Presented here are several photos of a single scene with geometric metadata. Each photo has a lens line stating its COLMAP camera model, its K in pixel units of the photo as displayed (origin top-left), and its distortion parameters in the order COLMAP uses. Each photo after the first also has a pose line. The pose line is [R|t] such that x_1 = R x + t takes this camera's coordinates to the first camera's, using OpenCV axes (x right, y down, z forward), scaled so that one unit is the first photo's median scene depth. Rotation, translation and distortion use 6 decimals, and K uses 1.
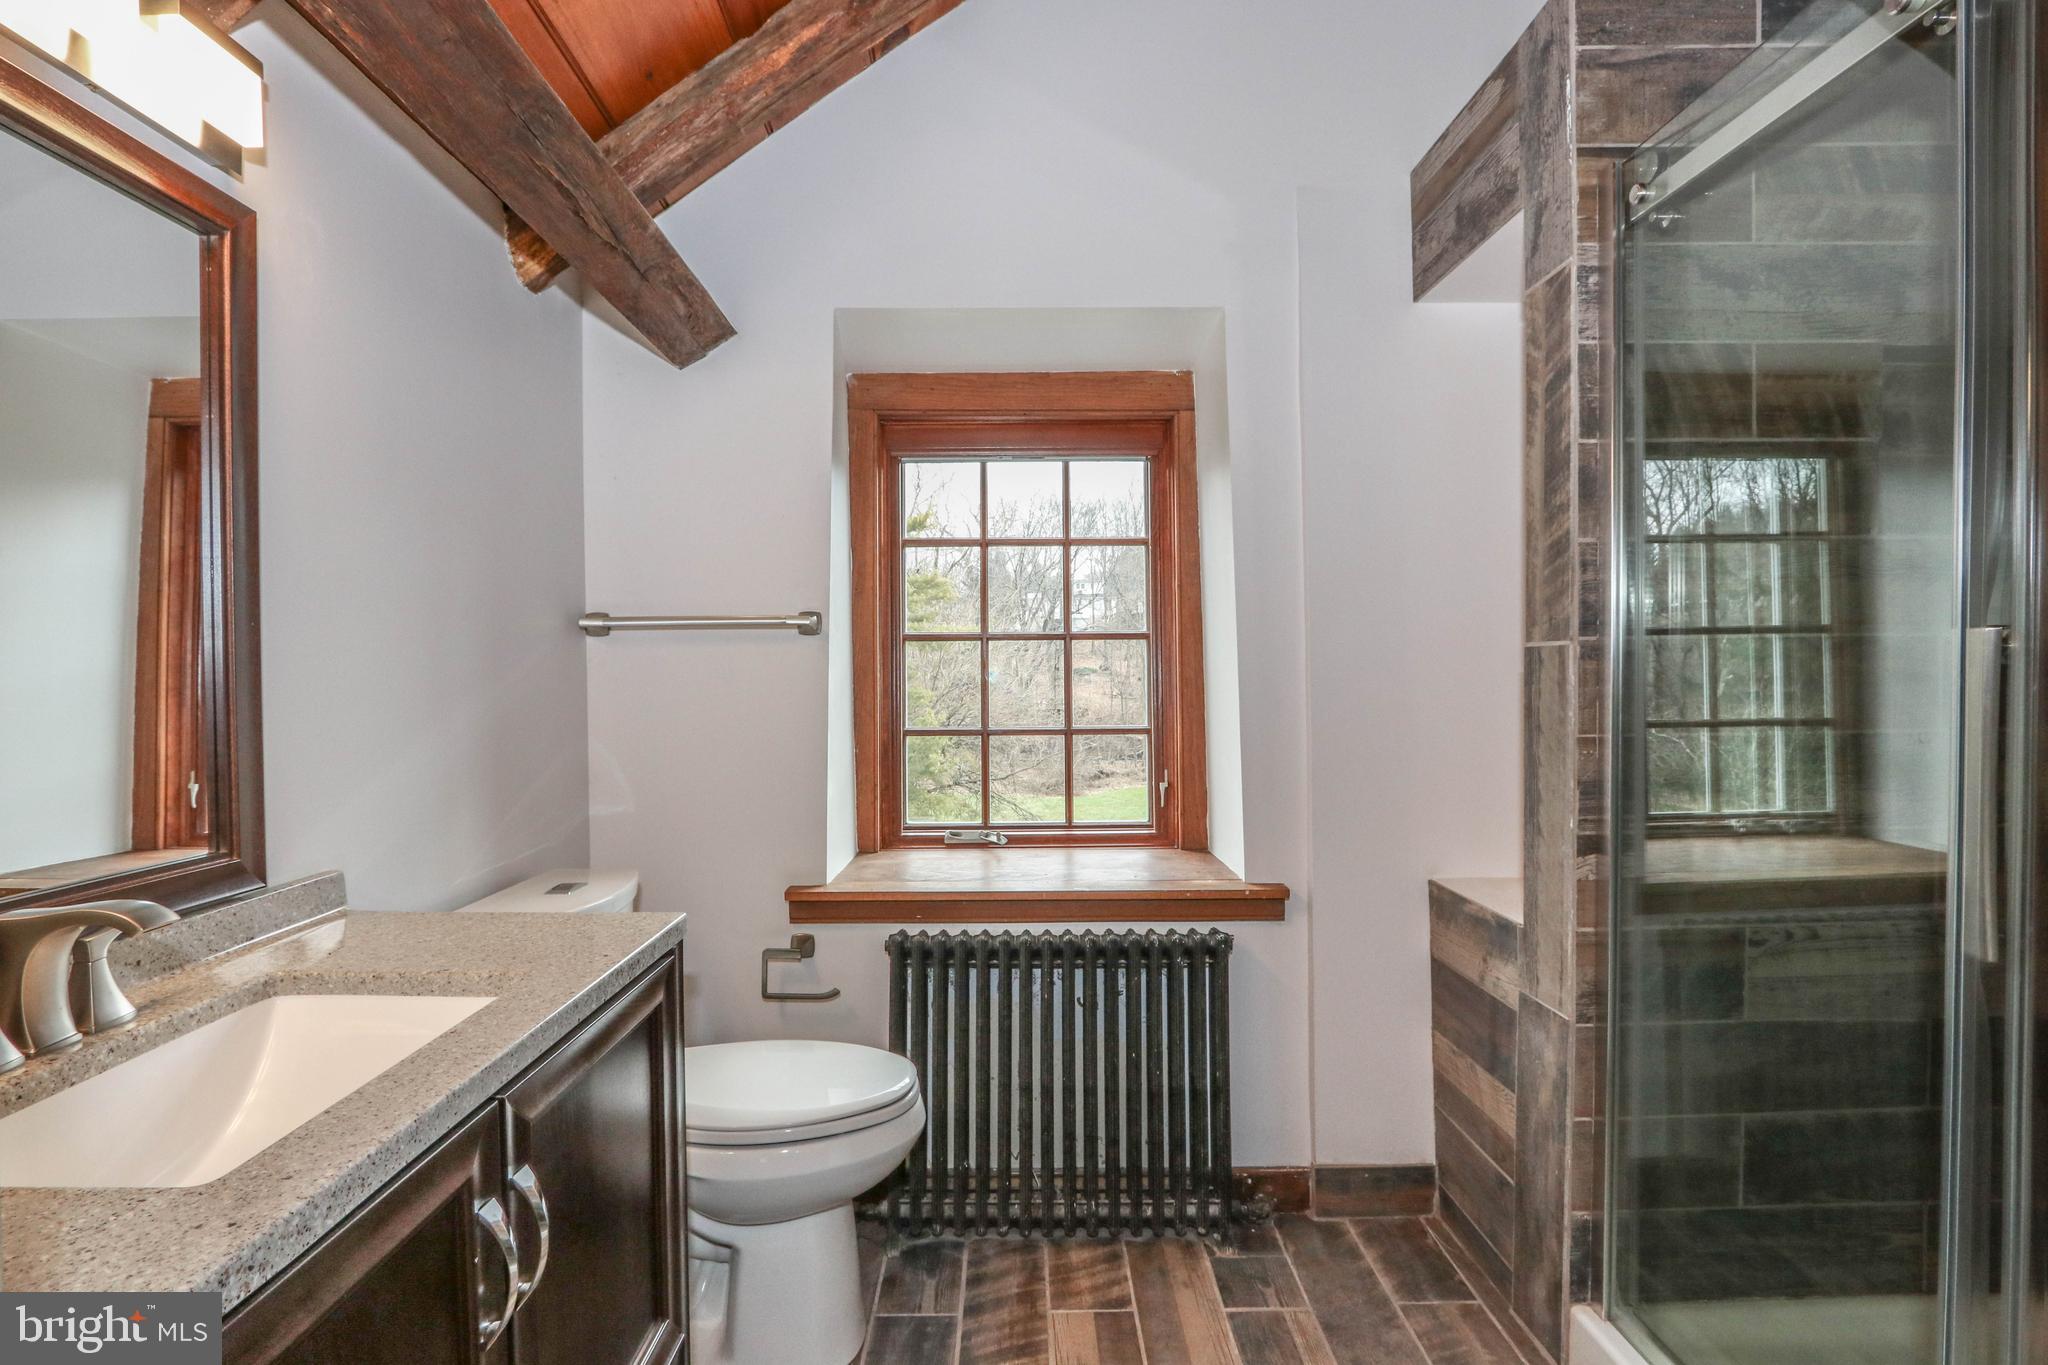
lens RADIAL K [[978.9, 0, 1008.2], [0, 978.9, 693.2], [0, 0, 1]] dist [-0.014817, 0.000281]
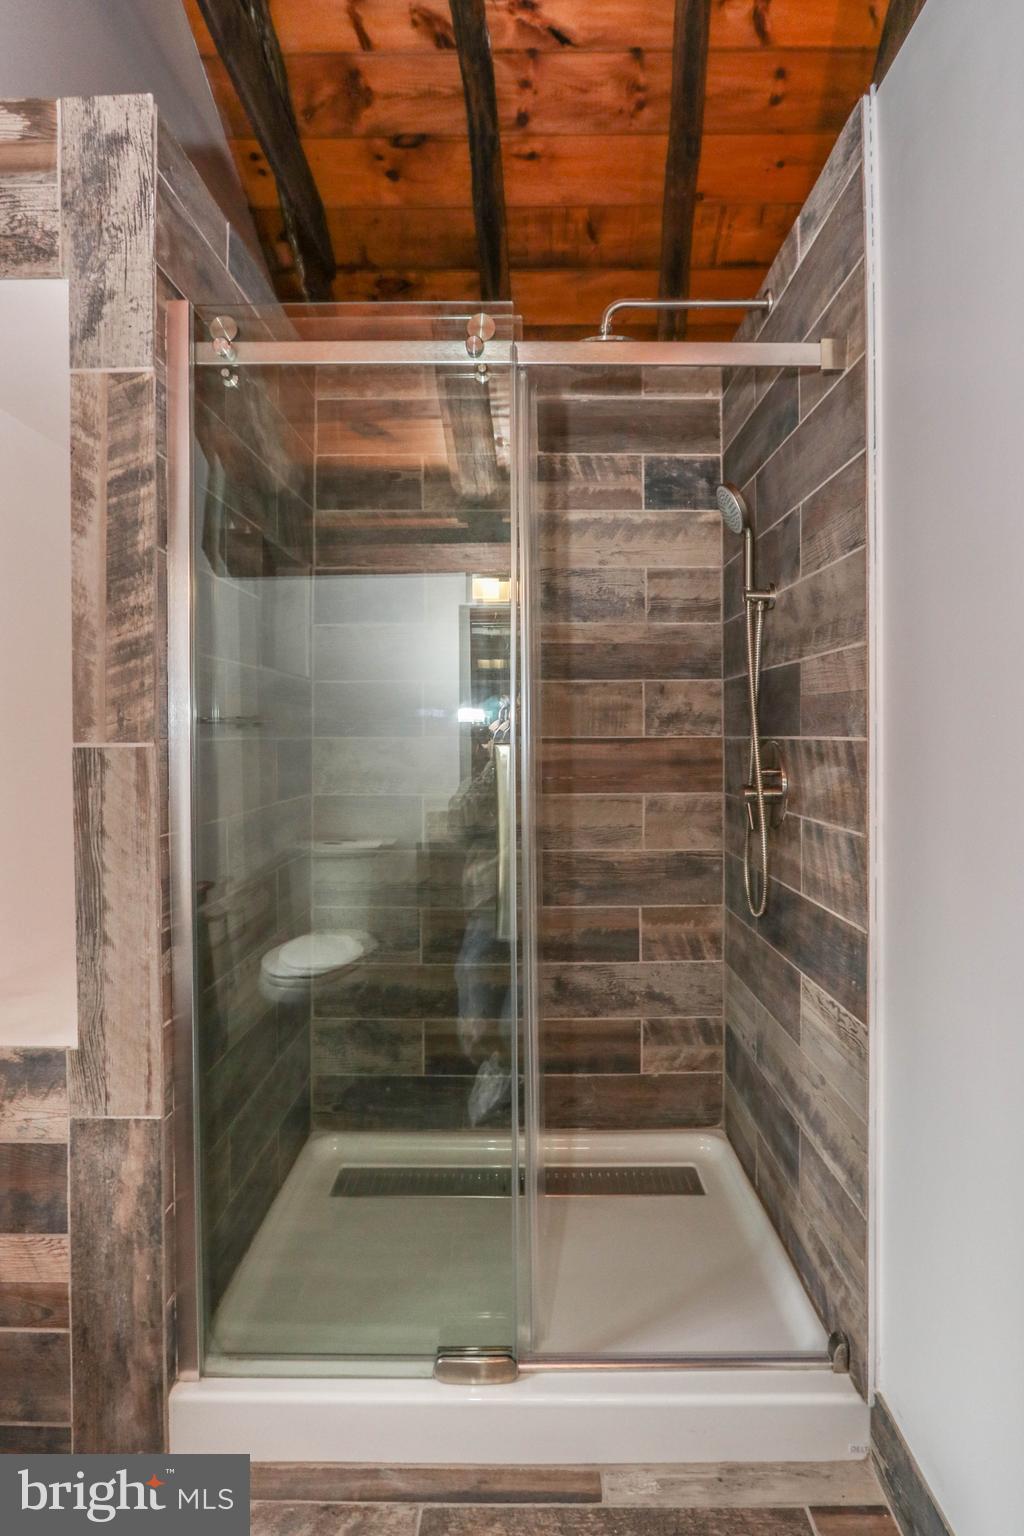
lens RADIAL K [[734.2, 0, 512.0], [0, 734.2, 768.0], [0, 0, 1]] dist [-0.014817, 0.000281]
pose [[0.005459, 0.000637, 0.999985, -0.171288], [0.025651, 0.999671, -0.000777, -0.017179], [-0.999656, 0.025655, 0.005441, 0.593074]]
